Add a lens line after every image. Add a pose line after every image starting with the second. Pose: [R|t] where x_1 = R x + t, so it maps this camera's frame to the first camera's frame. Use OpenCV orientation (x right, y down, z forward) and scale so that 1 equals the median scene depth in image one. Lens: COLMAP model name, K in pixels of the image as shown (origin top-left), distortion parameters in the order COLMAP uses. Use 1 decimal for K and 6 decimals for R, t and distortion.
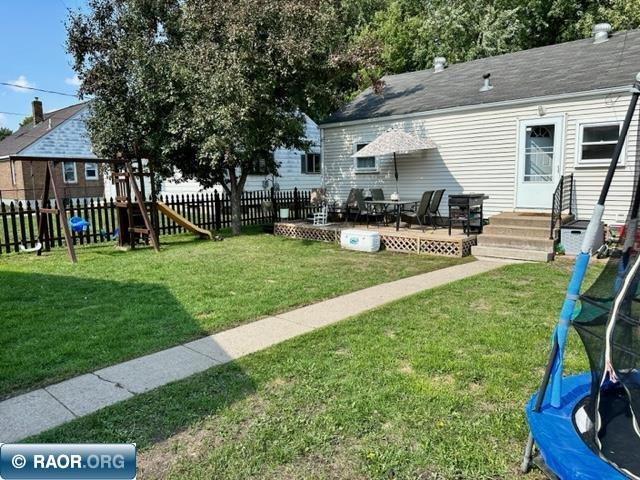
lens RADIAL K [[454.1, 0, 319.3], [0, 454.1, 236.9], [0, 0, 1]] dist [0.090030, -0.120347]
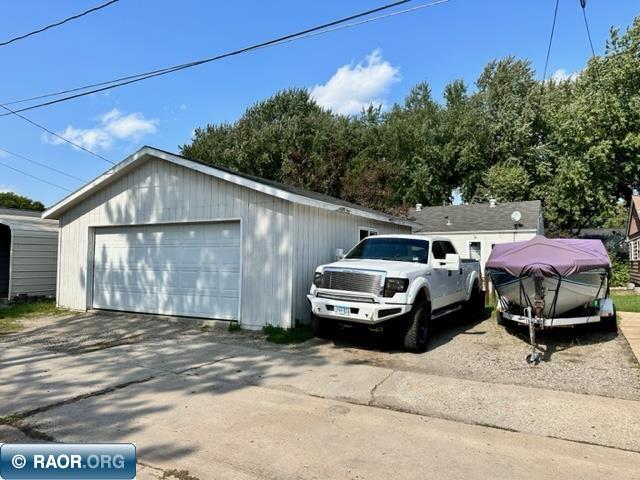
lens RADIAL K [[454.1, 0, 319.3], [0, 454.1, 236.9], [0, 0, 1]] dist [0.090030, -0.120347]
pose [[0.971770, 0.035304, 0.233275, -0.909179], [0.005693, 0.984945, -0.172777, 0.157450], [-0.235863, 0.169227, 0.956938, -1.177359]]
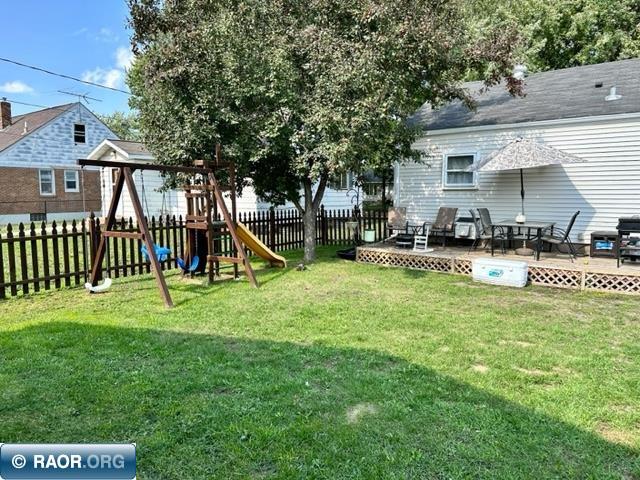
lens RADIAL K [[454.1, 0, 319.3], [0, 454.1, 236.9], [0, 0, 1]] dist [0.090030, -0.120347]
pose [[0.994268, 0.008186, 0.106598, -0.315785], [-0.004329, 0.999329, -0.036361, -0.023753], [-0.106824, 0.035691, 0.993637, 0.213140]]
